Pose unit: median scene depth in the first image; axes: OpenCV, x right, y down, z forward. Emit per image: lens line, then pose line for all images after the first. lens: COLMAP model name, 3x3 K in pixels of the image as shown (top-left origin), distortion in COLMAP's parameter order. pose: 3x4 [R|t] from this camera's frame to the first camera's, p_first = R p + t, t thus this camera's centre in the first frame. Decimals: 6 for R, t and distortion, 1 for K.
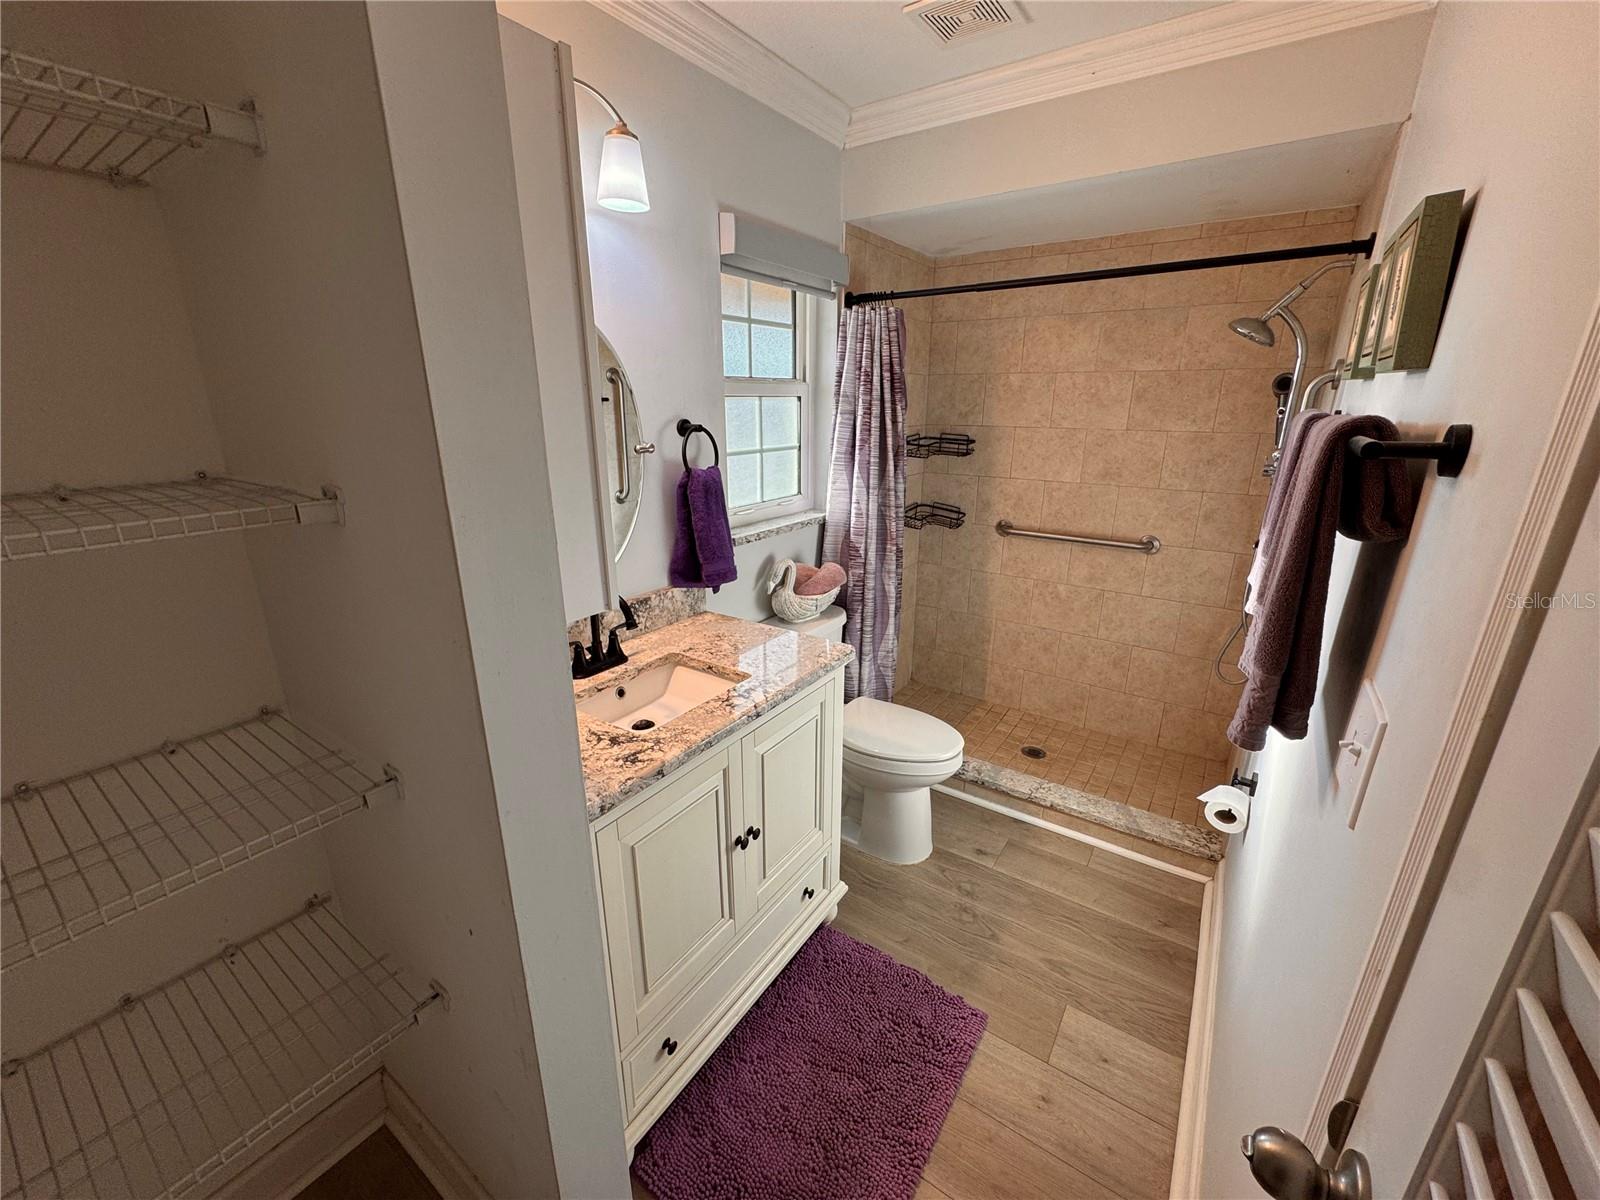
lens RADIAL K [[638.9, 0, 795.3], [0, 638.9, 602.1], [0, 0, 1]] dist [-0.002748, -0.000069]
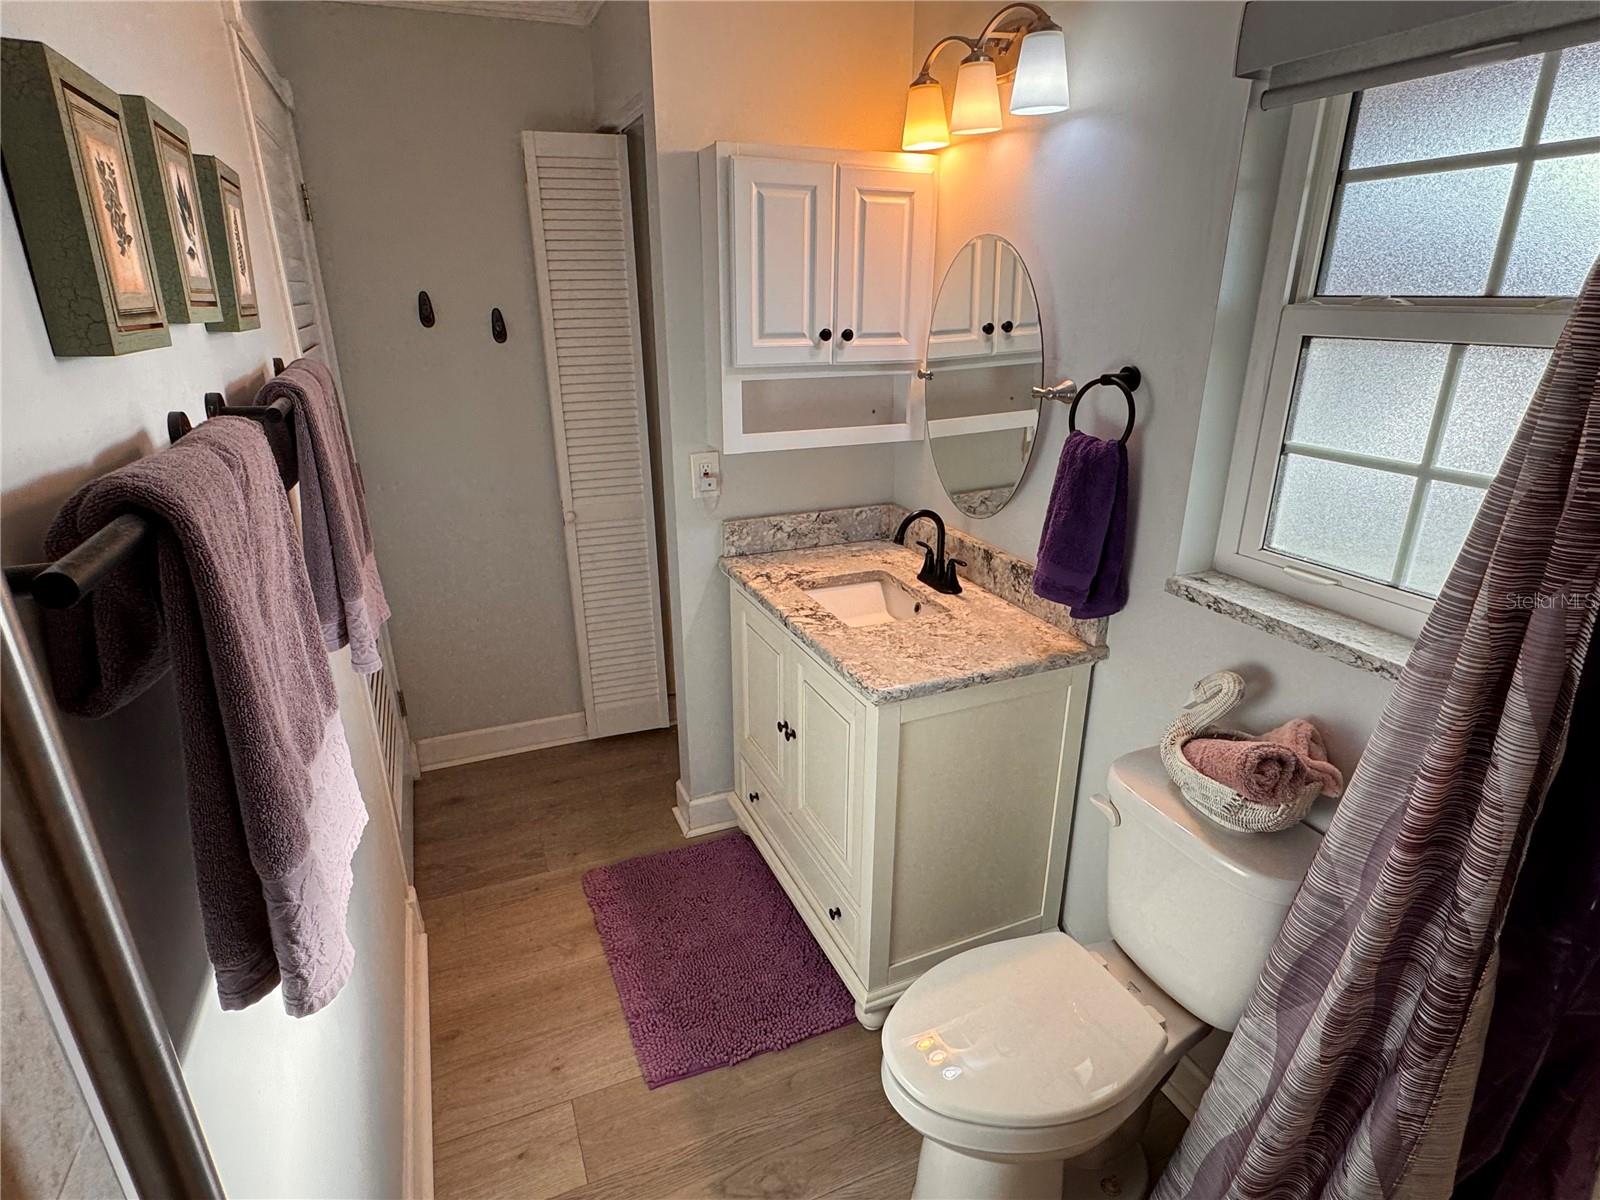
lens RADIAL K [[849.3, 0, 790.3], [0, 849.3, 599.7], [0, 0, 1]] dist [-0.001906, -0.000209]
pose [[-0.537124, 0.289345, -0.792324, 0.640998], [-0.249446, 0.842825, 0.476888, -0.329266], [0.805776, 0.453790, -0.380526, 0.917136]]
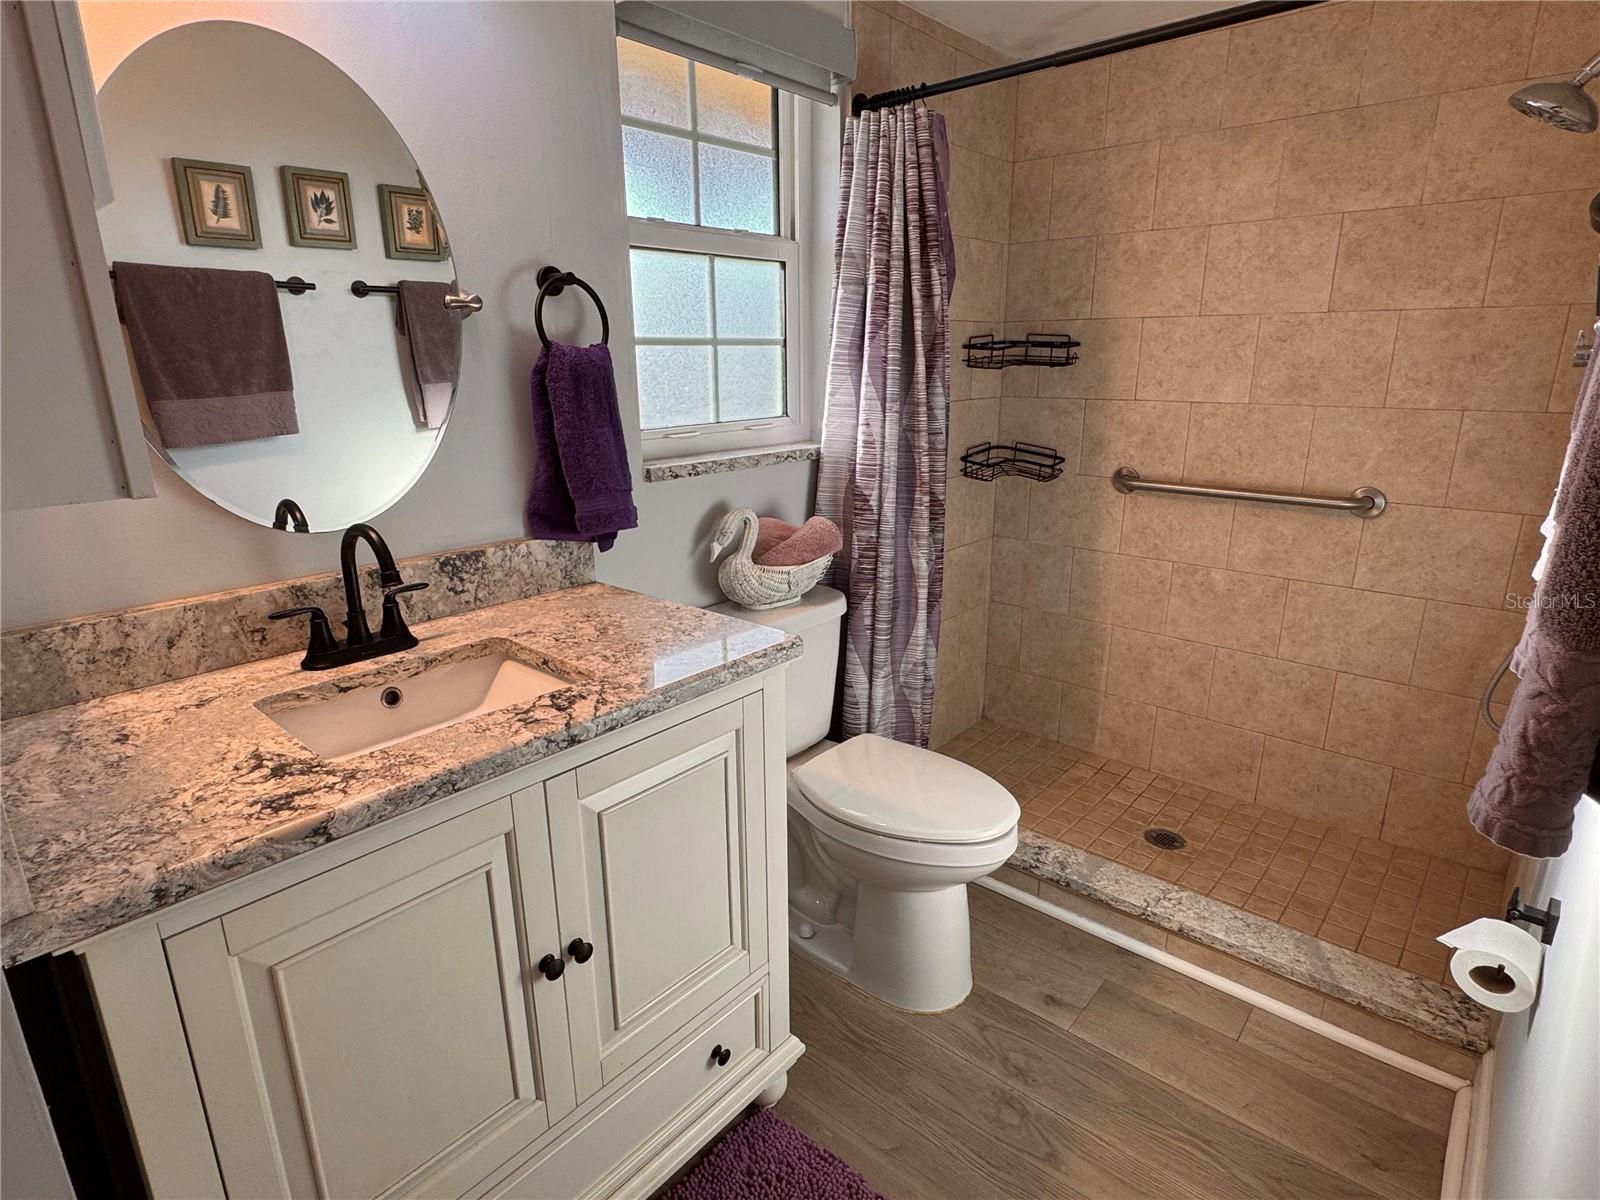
lens RADIAL K [[849.3, 0, 788.1], [0, 849.3, 600.3], [0, 0, 1]] dist [-0.001906, -0.000209]
pose [[0.992867, 0.023287, -0.116933, 0.126249], [-0.025986, 0.999429, -0.021608, 0.039398], [0.116364, 0.024493, 0.992905, 0.168722]]
